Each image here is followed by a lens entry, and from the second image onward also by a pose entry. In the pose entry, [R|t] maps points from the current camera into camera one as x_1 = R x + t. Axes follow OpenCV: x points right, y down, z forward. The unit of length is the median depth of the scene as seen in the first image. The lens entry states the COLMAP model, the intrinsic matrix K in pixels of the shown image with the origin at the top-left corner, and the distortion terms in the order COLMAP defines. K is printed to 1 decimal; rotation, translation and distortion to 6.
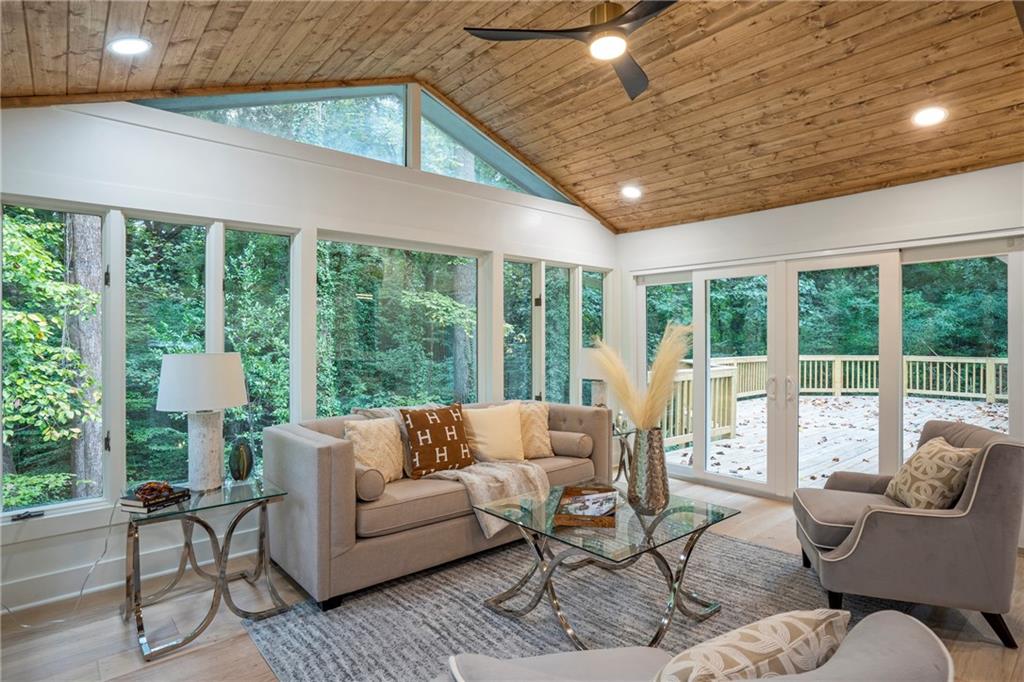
lens RADIAL K [[539.9, 0, 525.1], [0, 539.9, 331.9], [0, 0, 1]] dist [-0.031496, 0.001729]
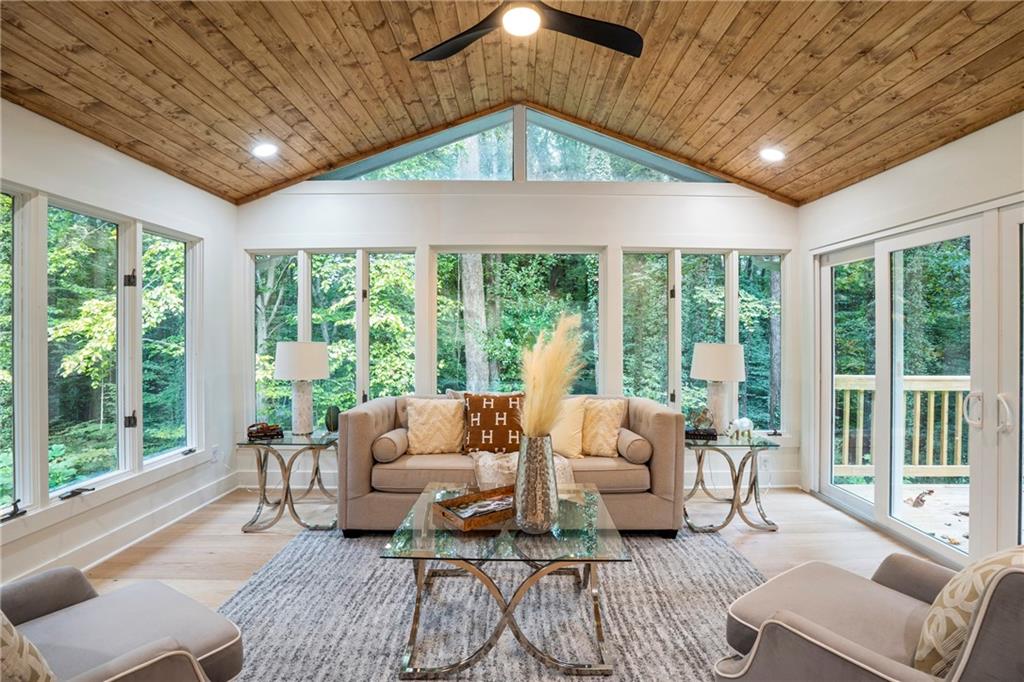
lens RADIAL K [[481.0, 0, 510.0], [0, 481.0, 328.1], [0, 0, 1]] dist [-0.057094, 0.020992]
pose [[0.756972, -0.003598, -0.653437, 0.440867], [0.006474, 0.999977, 0.001994, 0.001398], [0.653415, -0.005740, 0.756978, 0.235527]]
